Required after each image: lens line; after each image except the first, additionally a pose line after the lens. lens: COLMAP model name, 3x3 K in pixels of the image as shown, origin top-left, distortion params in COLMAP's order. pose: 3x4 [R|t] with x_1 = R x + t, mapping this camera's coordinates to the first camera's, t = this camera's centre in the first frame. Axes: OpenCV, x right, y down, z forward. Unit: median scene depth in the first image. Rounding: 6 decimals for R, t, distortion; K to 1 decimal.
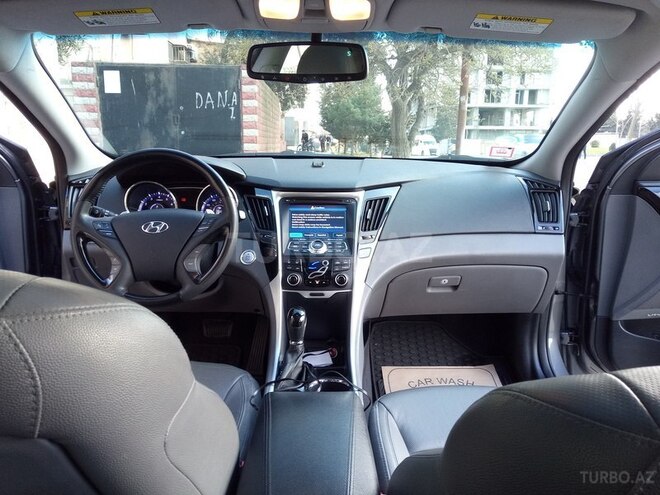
lens RADIAL K [[495.1, 0, 327.2], [0, 495.1, 246.2], [0, 0, 1]] dist [0.014093, -0.004964]
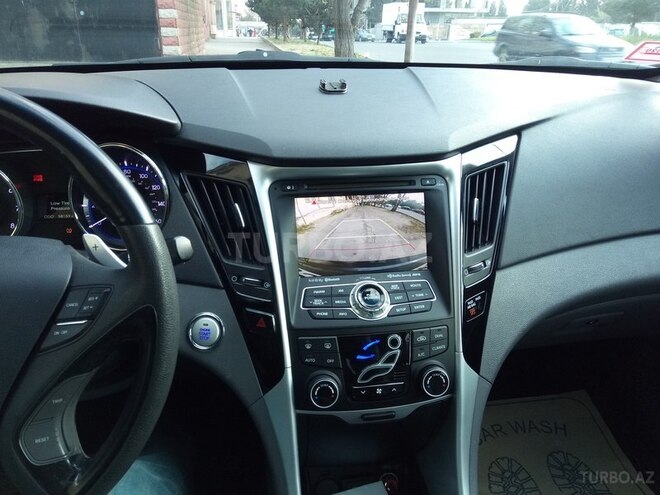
lens RADIAL K [[495.1, 0, 327.2], [0, 495.1, 246.2], [0, 0, 1]] dist [0.014093, -0.004964]
pose [[0.990480, -0.053721, 0.126738, -0.103756], [0.026004, 0.977149, 0.210959, -0.129991], [-0.135175, -0.205655, 0.969244, 0.577379]]
